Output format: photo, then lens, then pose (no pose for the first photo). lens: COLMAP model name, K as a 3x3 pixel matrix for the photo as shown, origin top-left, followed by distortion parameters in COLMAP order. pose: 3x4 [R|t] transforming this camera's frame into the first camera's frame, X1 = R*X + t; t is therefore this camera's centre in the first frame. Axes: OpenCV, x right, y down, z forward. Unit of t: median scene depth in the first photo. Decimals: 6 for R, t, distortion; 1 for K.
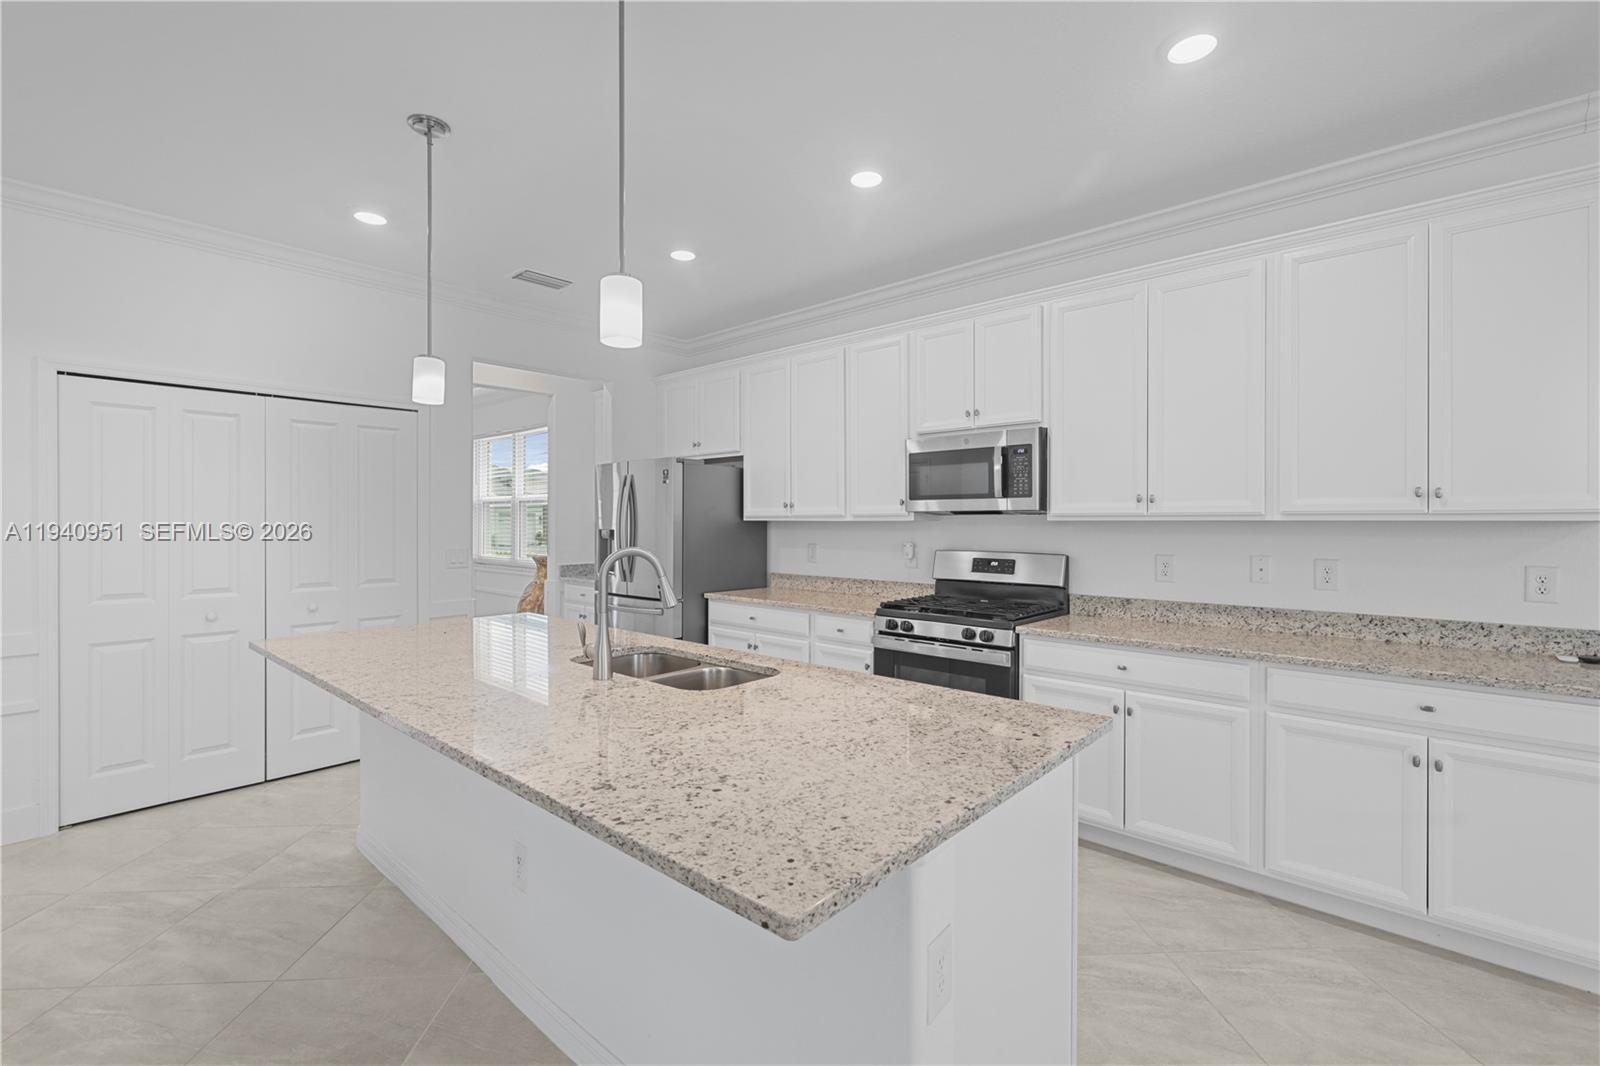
lens RADIAL K [[697.6, 0, 798.6], [0, 697.6, 523.6], [0, 0, 1]] dist [-0.001767, 0.000190]
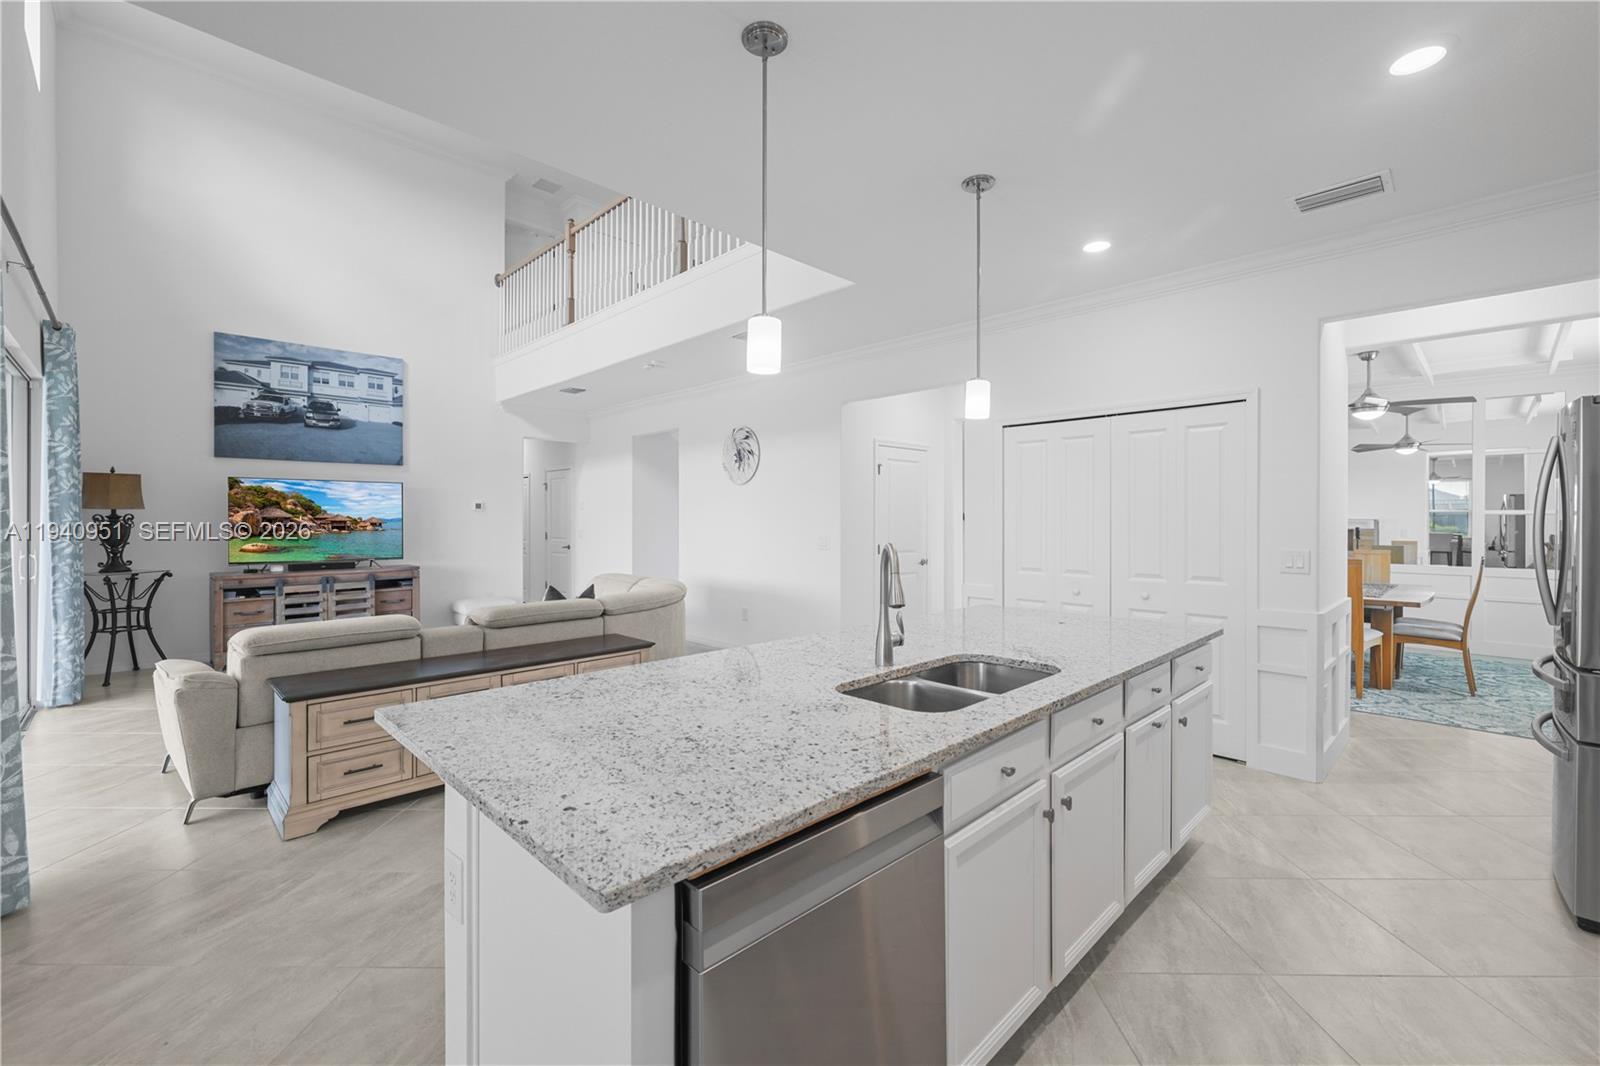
lens RADIAL K [[665.1, 0, 806.3], [0, 665.1, 519.8], [0, 0, 1]] dist [-0.001384, -0.000173]
pose [[-0.053039, -0.001361, -0.998592, 0.470365], [-0.002942, 0.999995, -0.001207, 0.001317], [0.998588, 0.002874, -0.053042, 0.592294]]
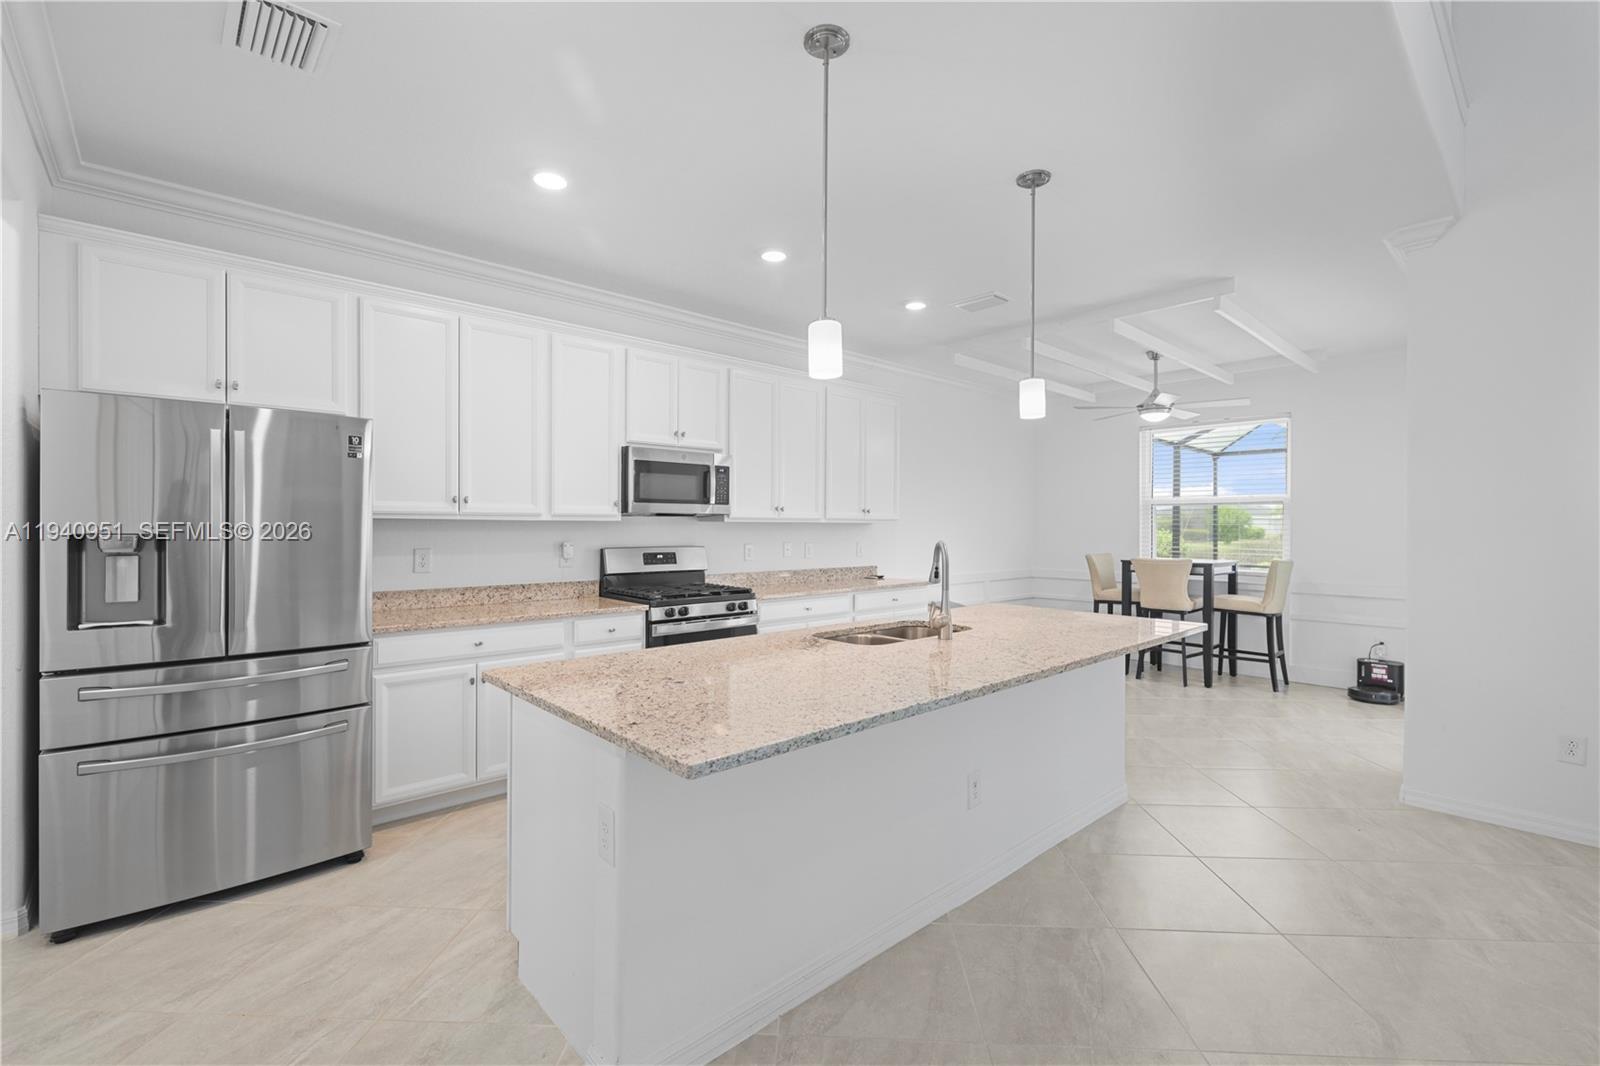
lens RADIAL K [[704.9, 0, 798.5], [0, 704.9, 525.5], [0, 0, 1]] dist [0.001865, -0.000230]
pose [[0.087106, -0.000172, 0.996199, -1.051668], [-0.002845, 0.999996, 0.000421, 0.002240], [-0.996195, -0.002871, 0.087105, 0.737803]]
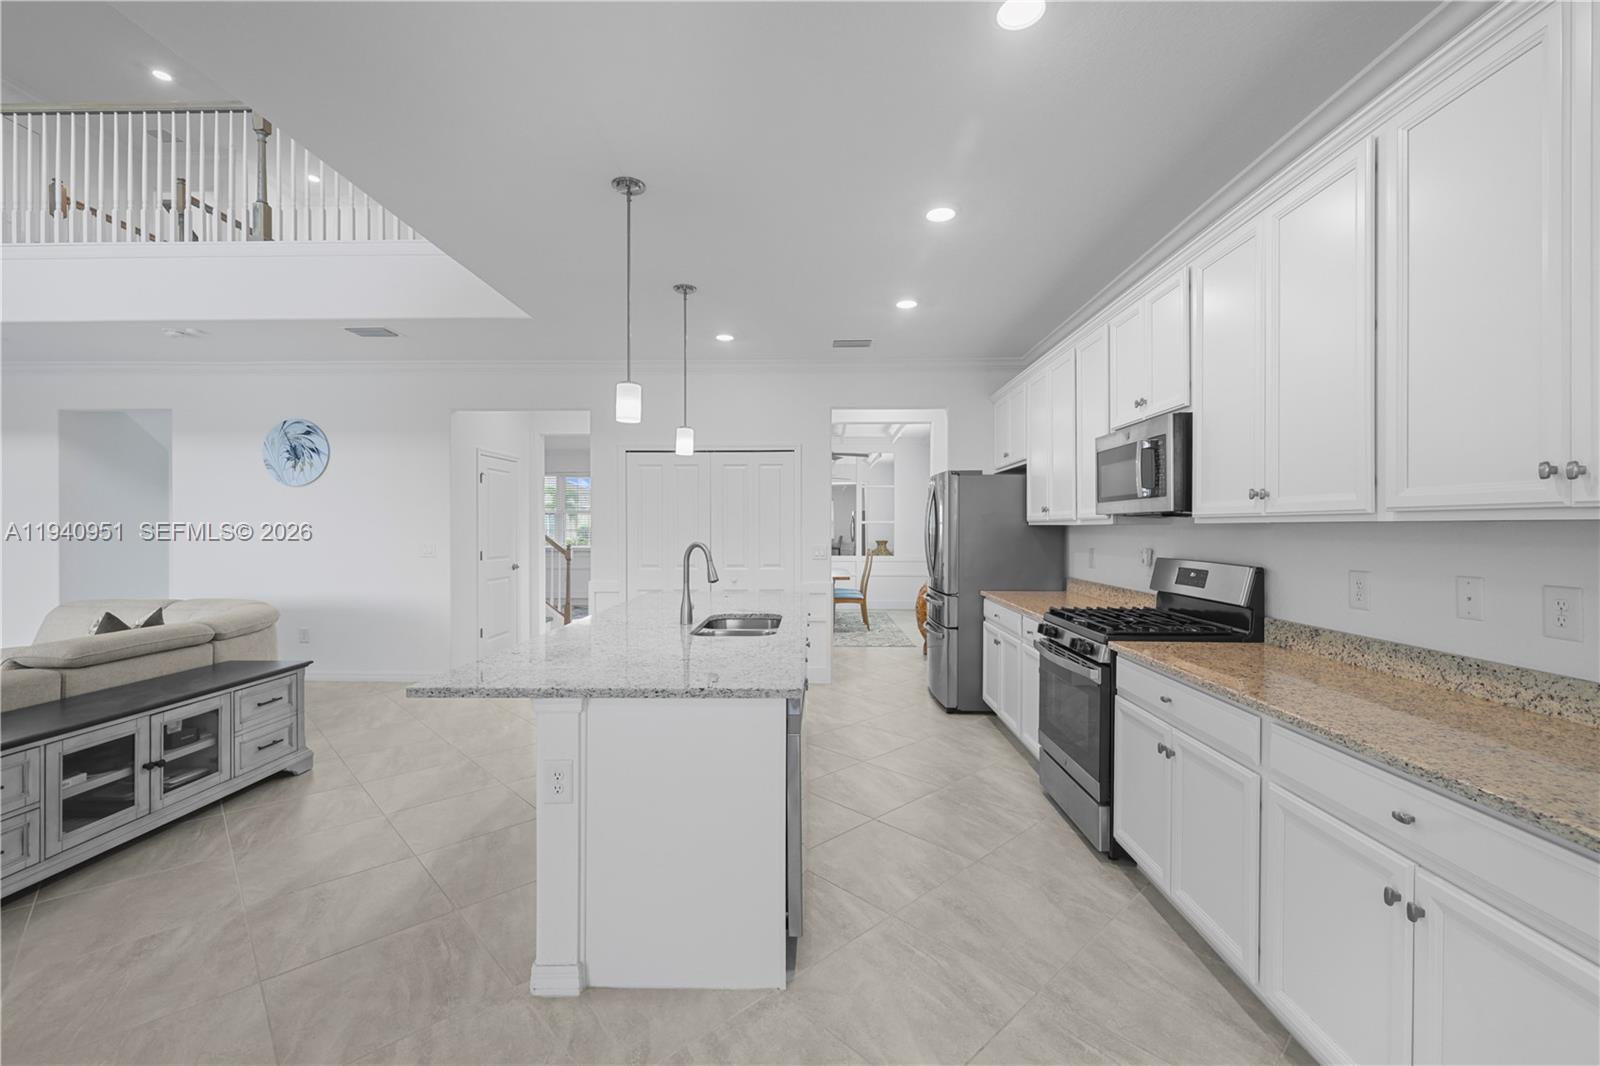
lens RADIAL K [[668.3, 0, 800.8], [0, 668.3, 527.7], [0, 0, 1]] dist [0.000917, -0.000232]
pose [[0.655899, -0.000293, -0.754849, 0.662226], [-0.000666, 0.999999, -0.000968, 0.002155], [0.754849, 0.001137, 0.655898, 0.124177]]
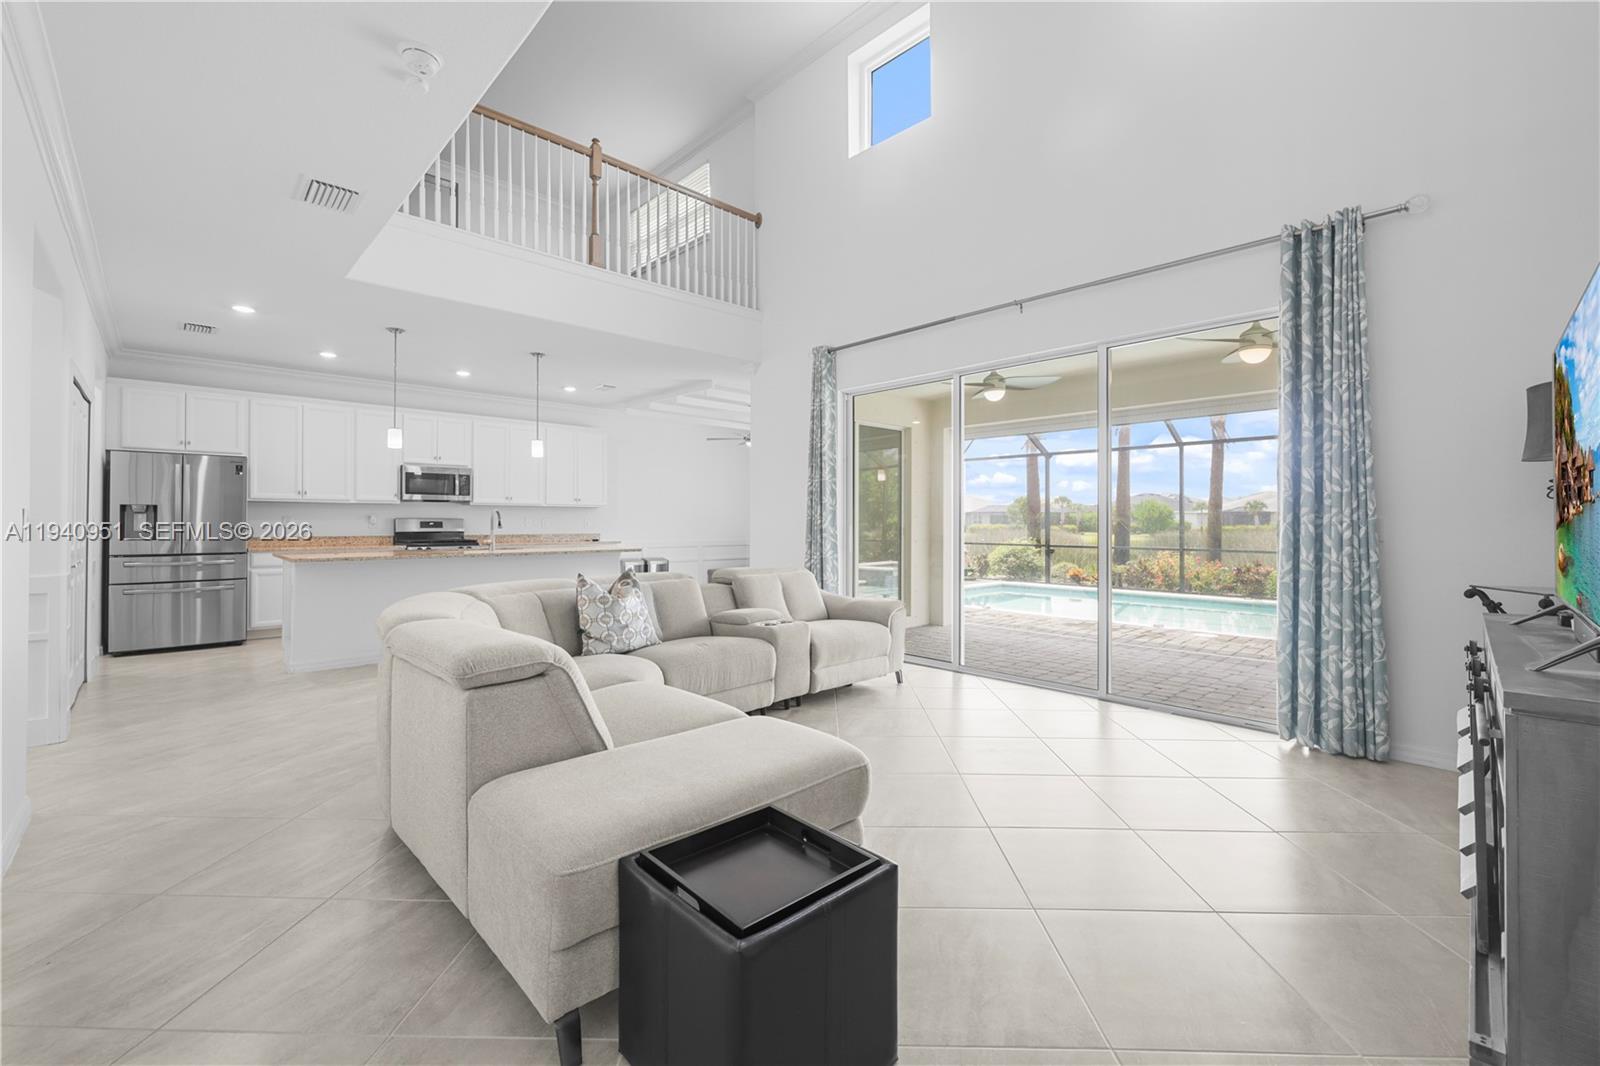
lens RADIAL K [[676.7, 0, 798.8], [0, 676.7, 516.4], [0, 0, 1]] dist [0.001183, 0.000227]
pose [[0.069503, 0.008437, 0.997546, -2.065661], [0.000529, 0.999964, -0.008494, 0.060119], [-0.997582, 0.001118, 0.069496, -0.379990]]
